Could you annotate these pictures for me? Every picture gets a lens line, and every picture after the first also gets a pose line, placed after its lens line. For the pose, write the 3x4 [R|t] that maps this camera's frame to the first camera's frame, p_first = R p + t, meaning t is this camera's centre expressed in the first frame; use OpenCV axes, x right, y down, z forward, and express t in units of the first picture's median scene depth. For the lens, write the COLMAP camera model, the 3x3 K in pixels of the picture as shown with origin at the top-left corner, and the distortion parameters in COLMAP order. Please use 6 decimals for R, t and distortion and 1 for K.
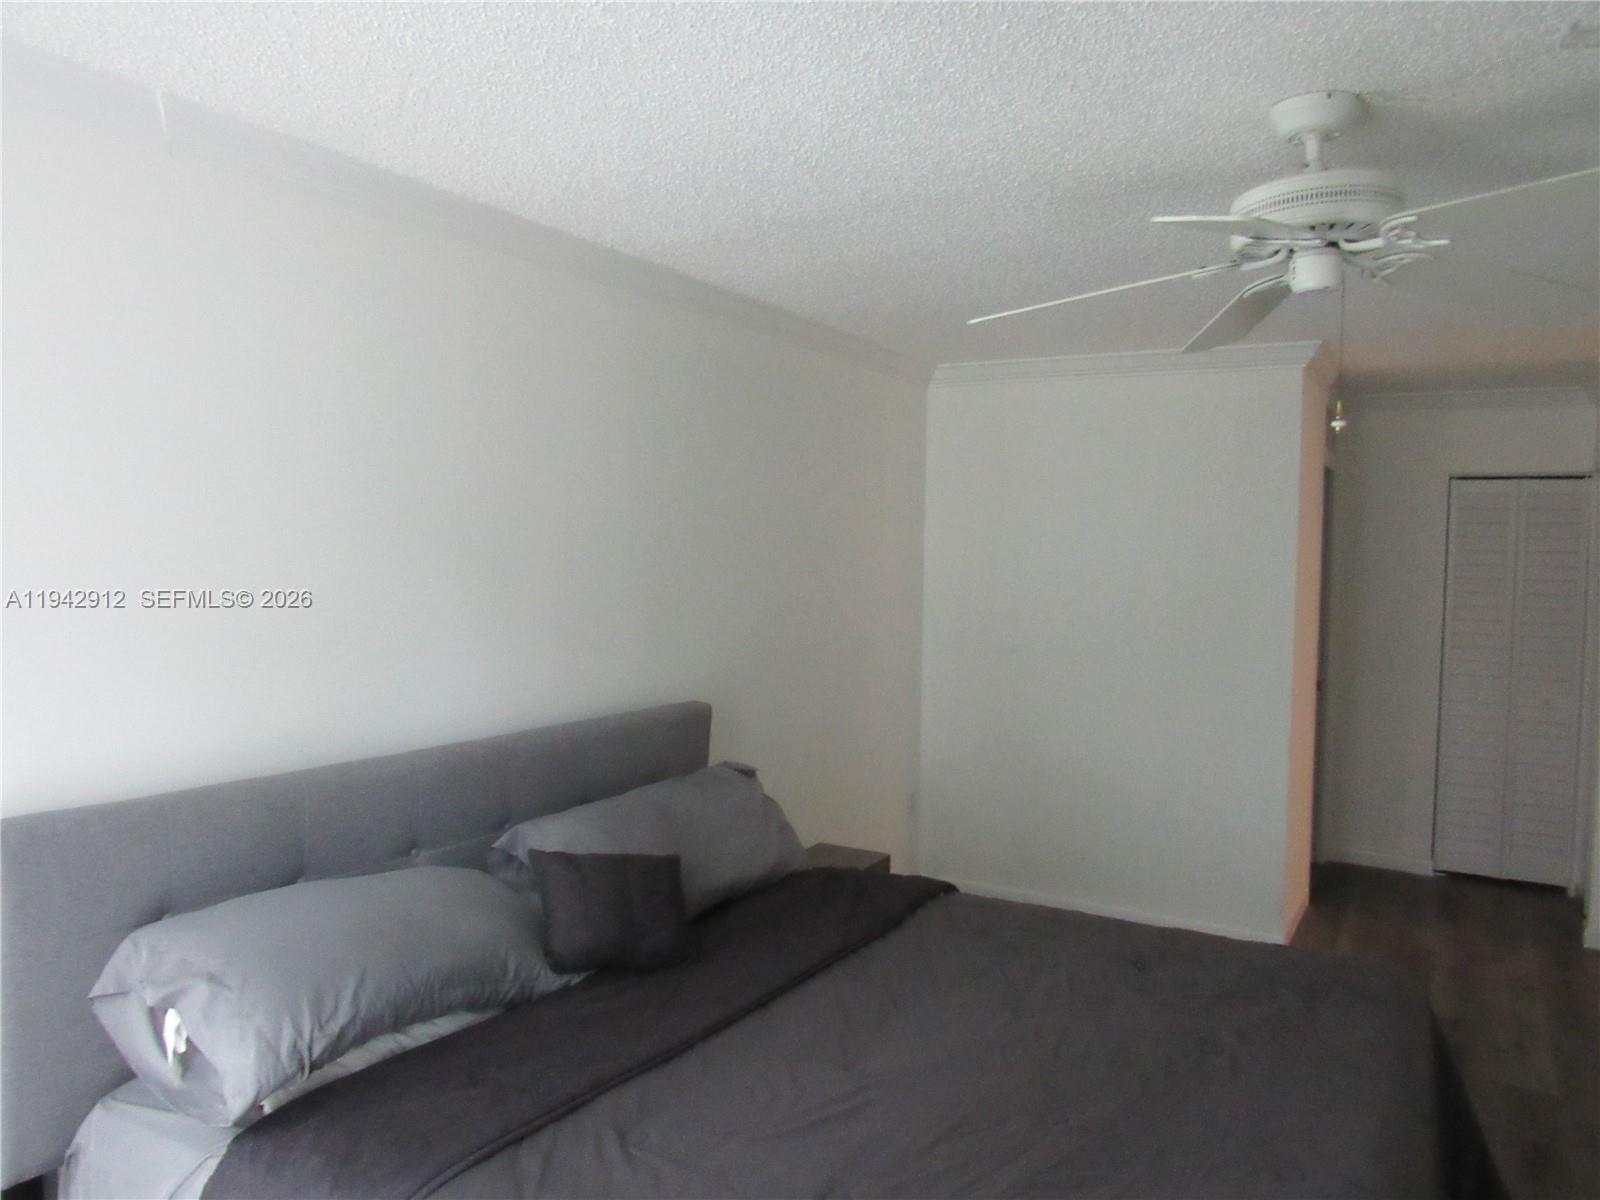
lens RADIAL K [[1161.8, 0, 800.0], [0, 1161.8, 600.0], [0, 0, 1]] dist [0.000123, 0.000705]
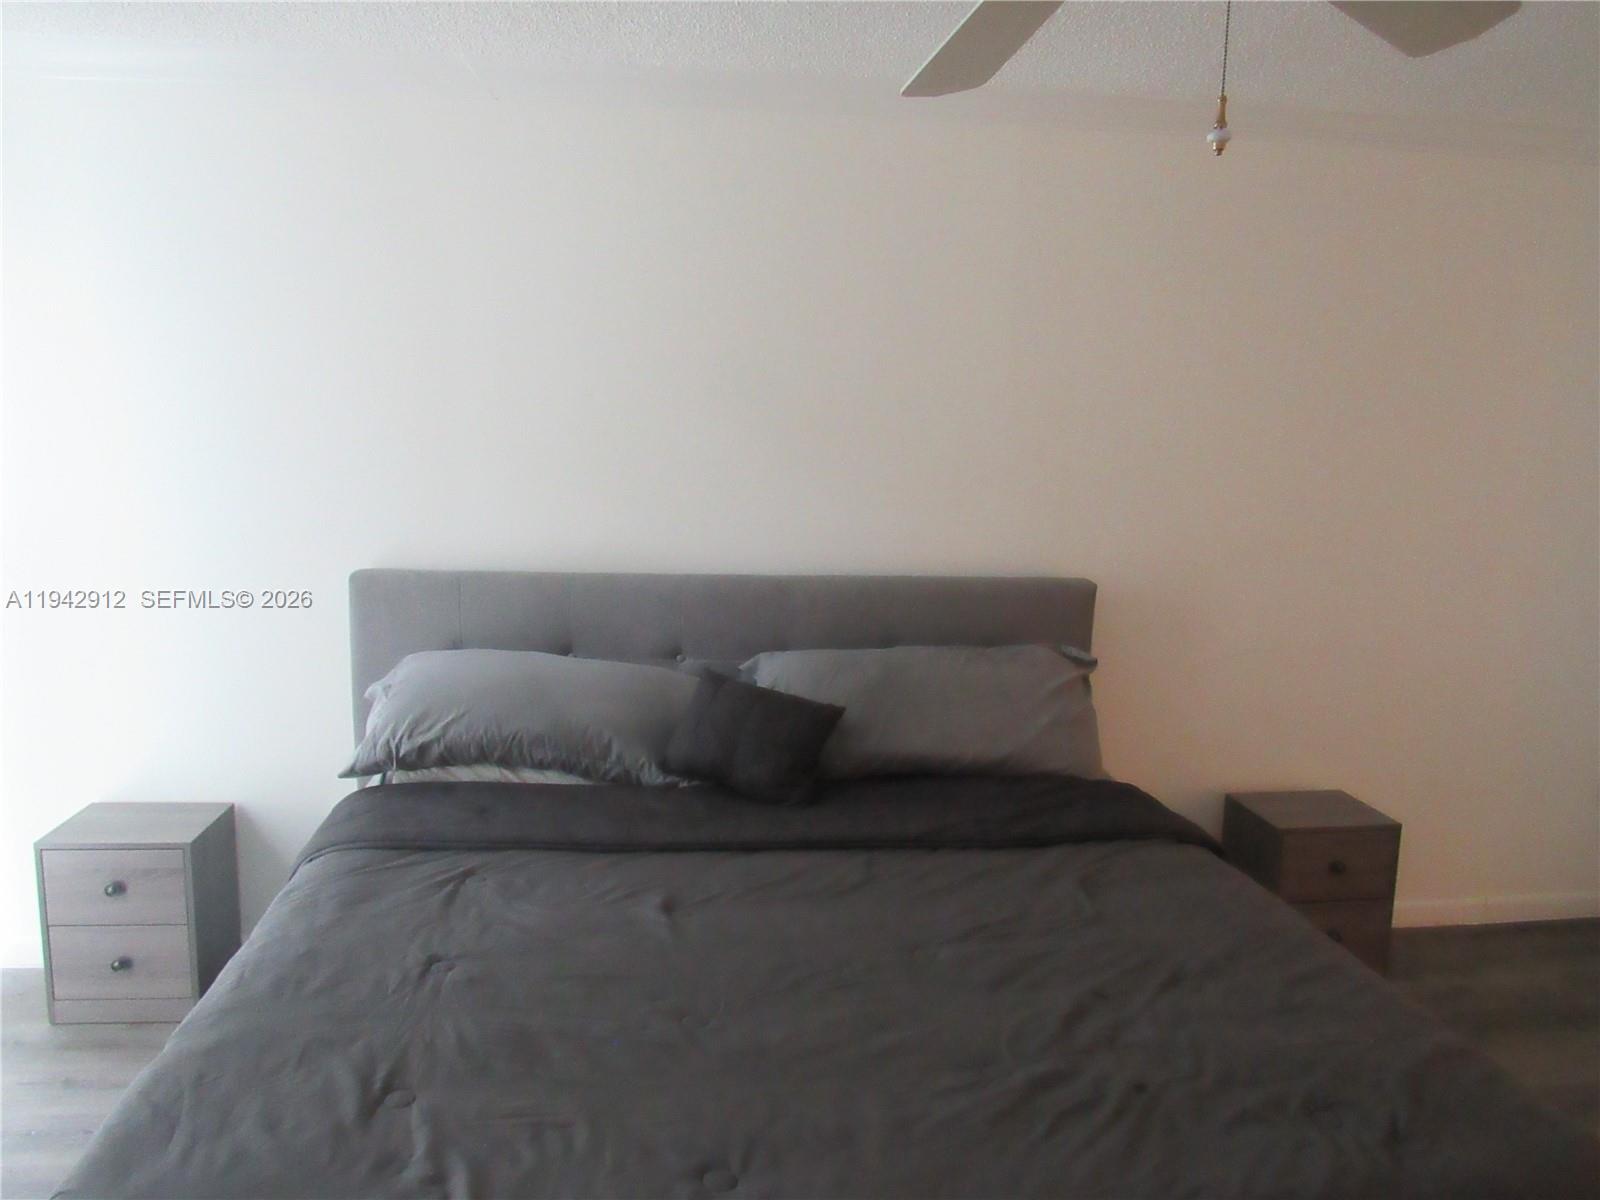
lens RADIAL K [[1122.1, 0, 800.0], [0, 1122.1, 600.0], [0, 0, 1]] dist [0.000820, 0.000159]
pose [[0.595833, 0.130939, -0.792363, 0.771117], [-0.052019, 0.990840, 0.124621, 0.004888], [0.801422, -0.033035, 0.597186, 0.465649]]
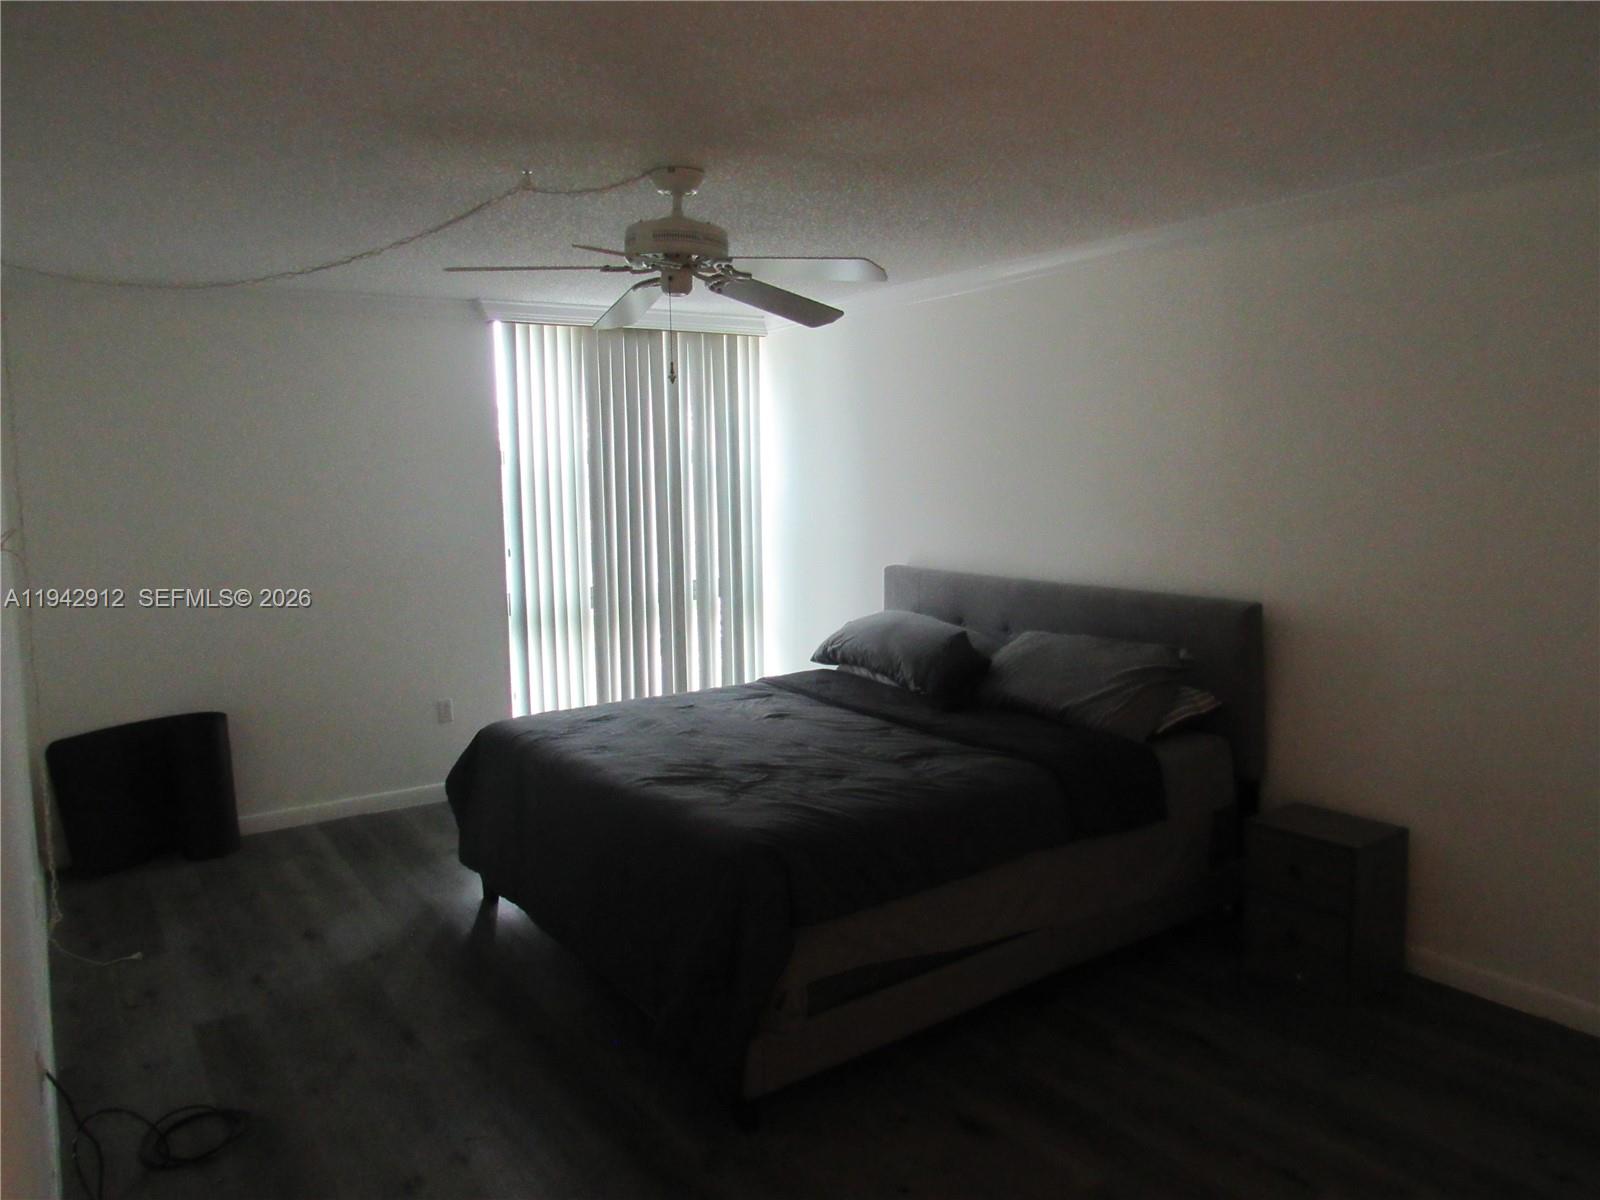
lens RADIAL K [[1161.8, 0, 800.0], [0, 1161.8, 600.0], [0, 0, 1]] dist [0.000123, 0.000705]
pose [[-0.446583, 0.097546, -0.889409, 1.721421], [-0.026537, 0.992158, 0.122139, -0.060341], [0.894348, 0.078148, -0.440493, 1.799173]]
